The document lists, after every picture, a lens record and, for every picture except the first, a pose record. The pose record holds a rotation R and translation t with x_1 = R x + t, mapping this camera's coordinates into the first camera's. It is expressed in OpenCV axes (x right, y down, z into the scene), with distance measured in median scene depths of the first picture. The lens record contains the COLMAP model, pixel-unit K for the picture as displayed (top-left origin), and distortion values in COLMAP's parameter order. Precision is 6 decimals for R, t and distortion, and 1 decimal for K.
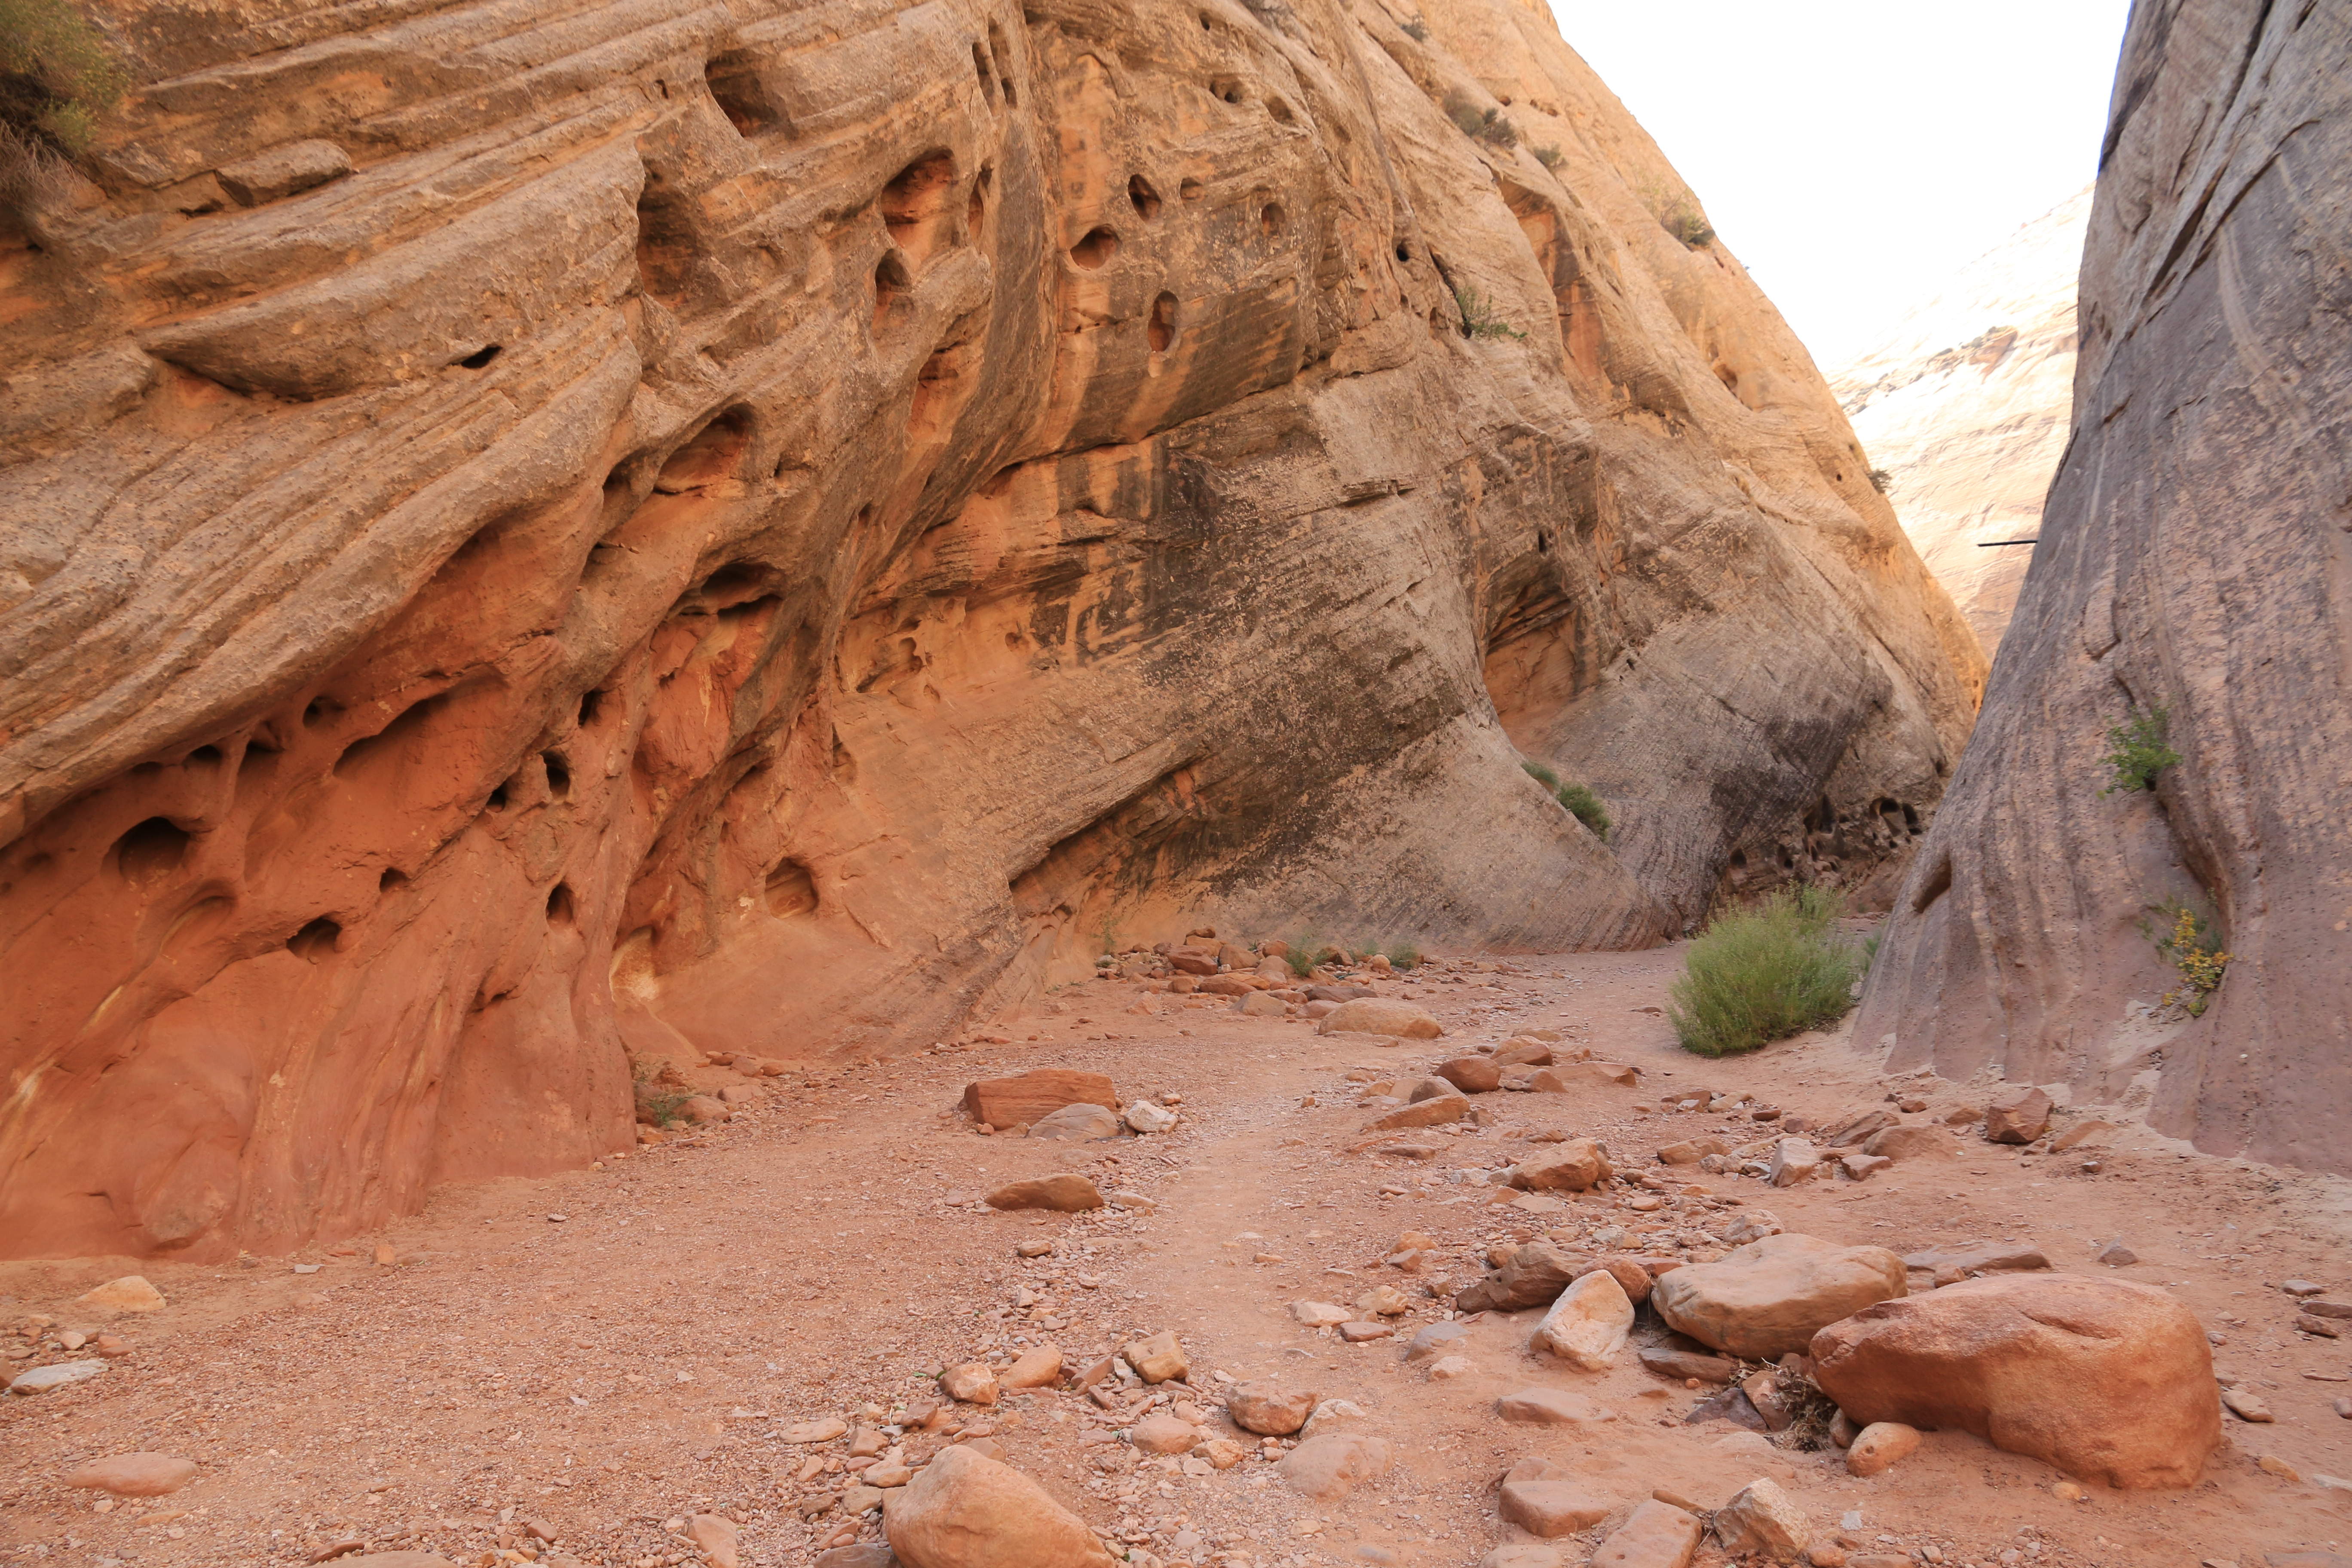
lens RADIAL K [[1626.5, 0, 1176.3], [0, 1626.5, 783.6], [0, 0, 1]] dist [-0.000978, -0.000081]
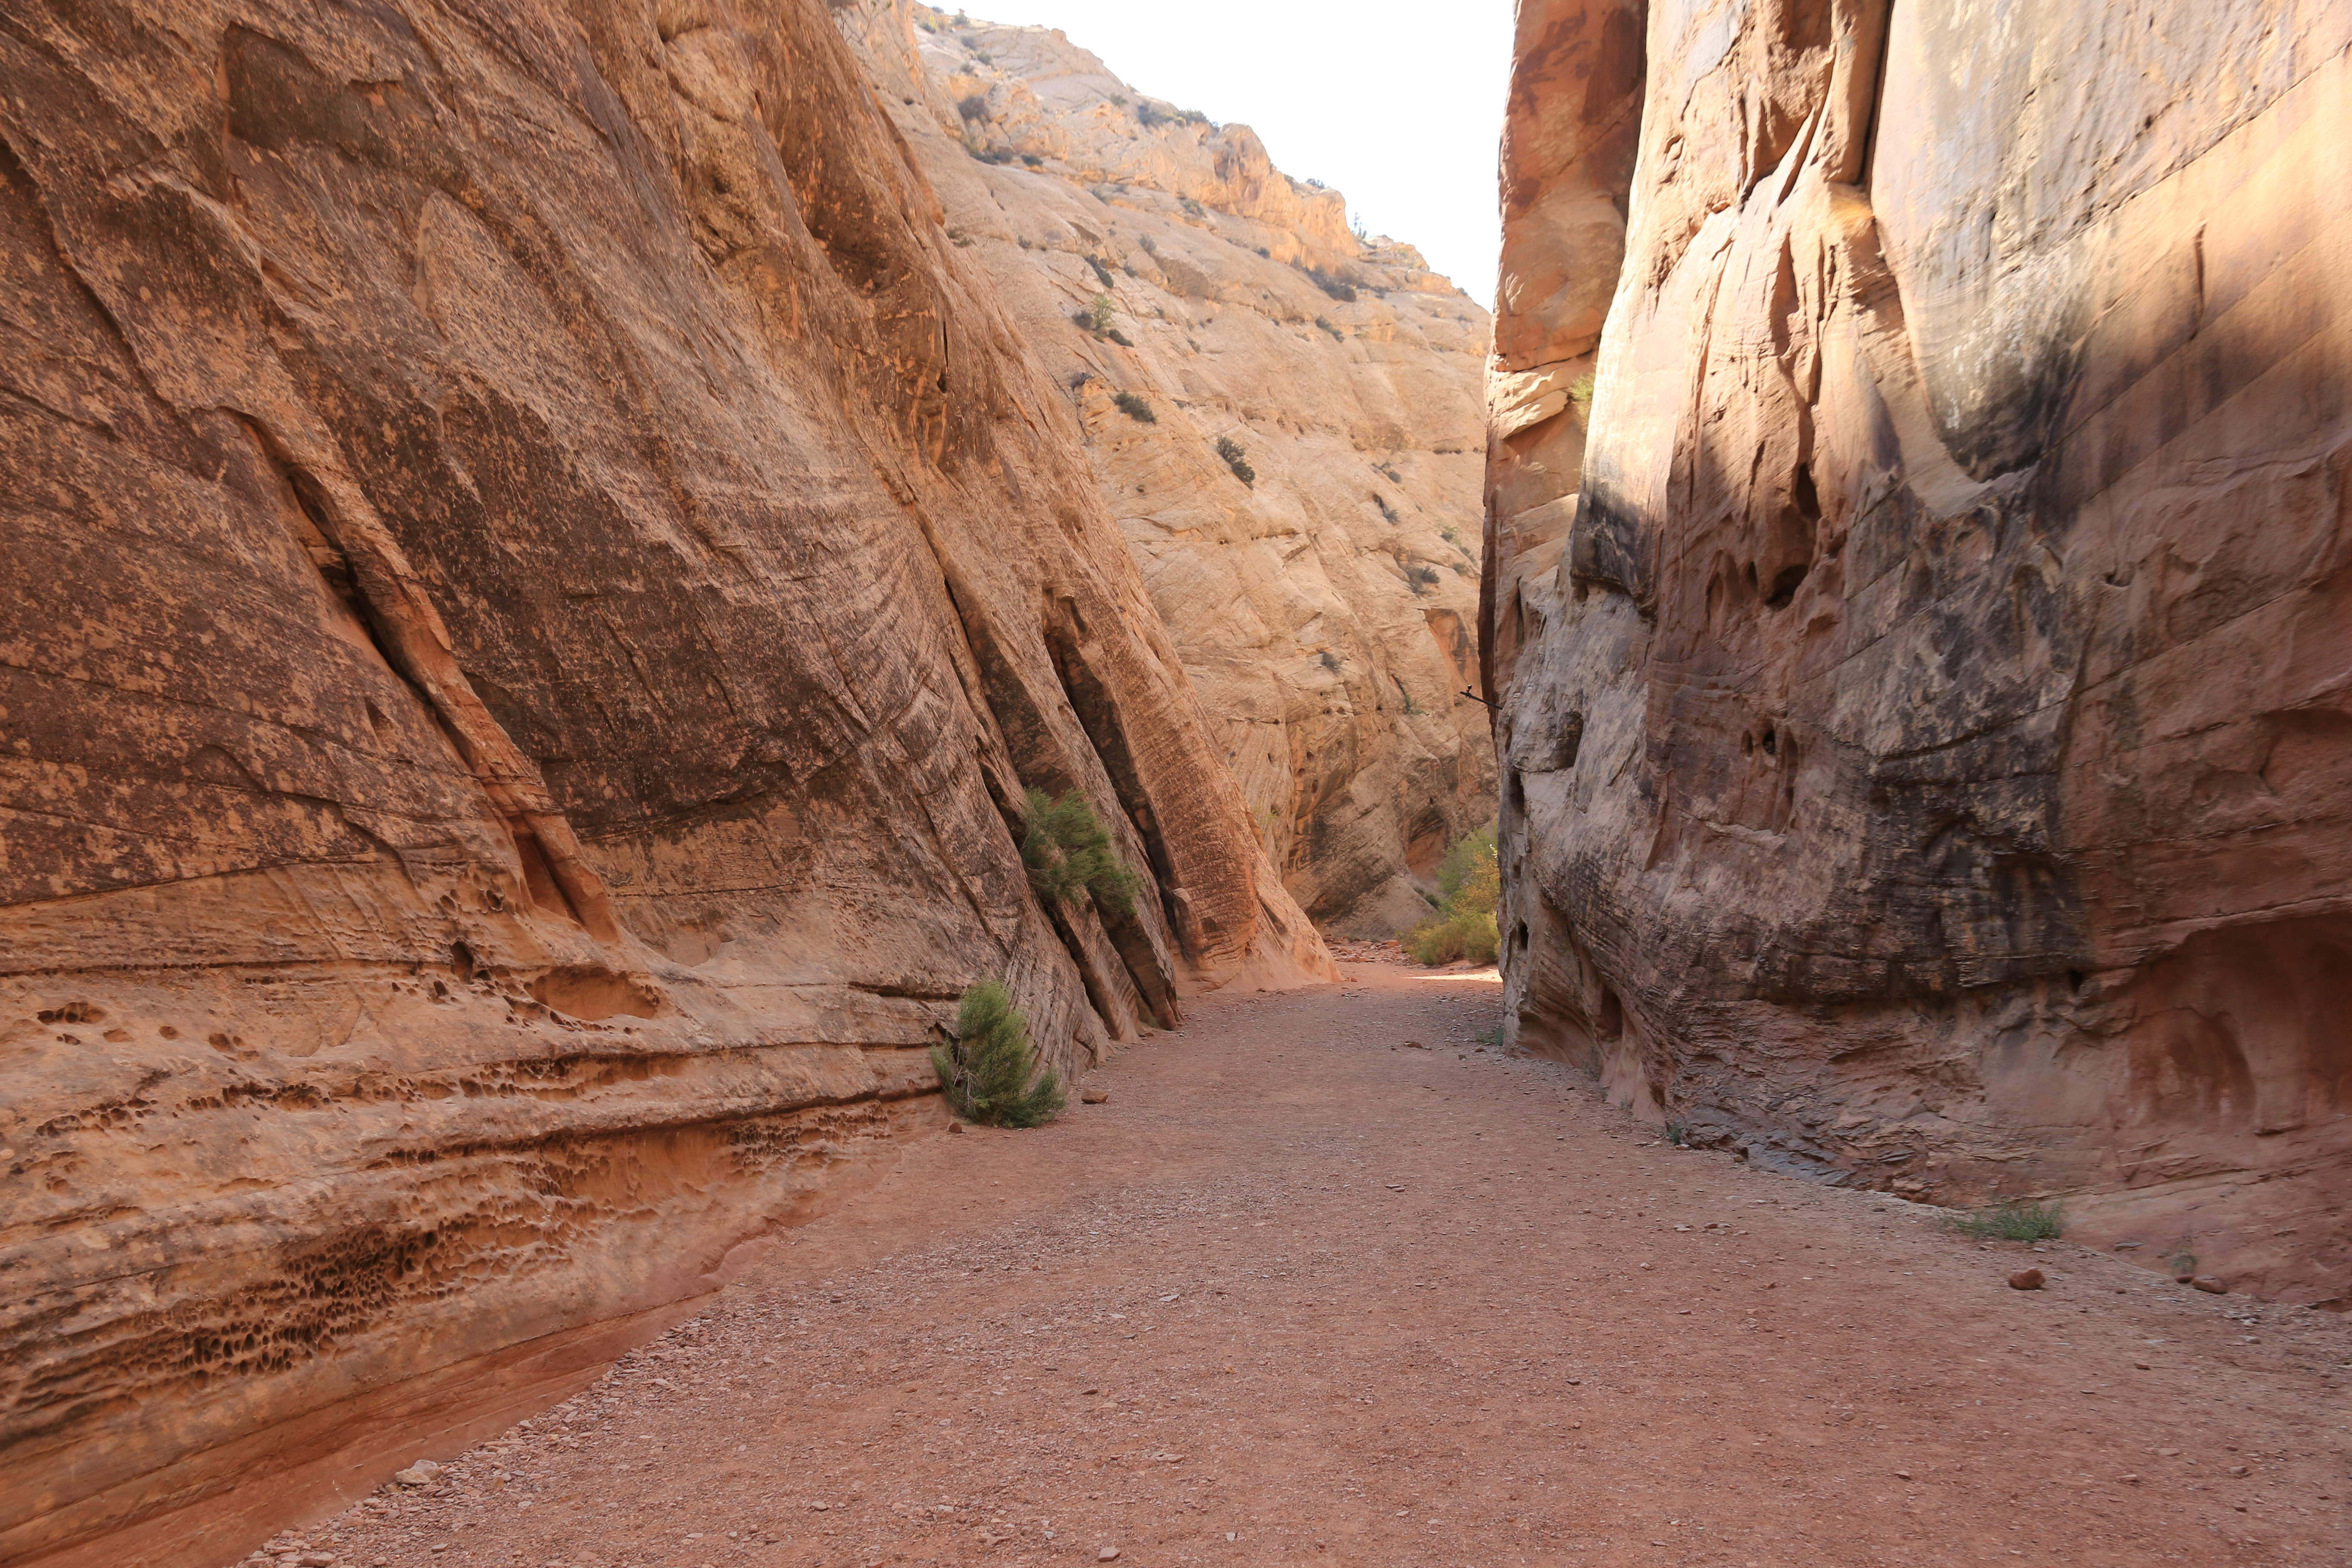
lens RADIAL K [[2176.4, 0, 1175.9], [0, 2176.4, 785.5], [0, 0, 1]] dist [-0.004305, 0.000000]
pose [[0.999910, -0.007258, 0.011242, -0.358609], [0.007286, 0.999971, -0.002413, -0.236800], [-0.011224, 0.002495, 0.999934, -3.828361]]
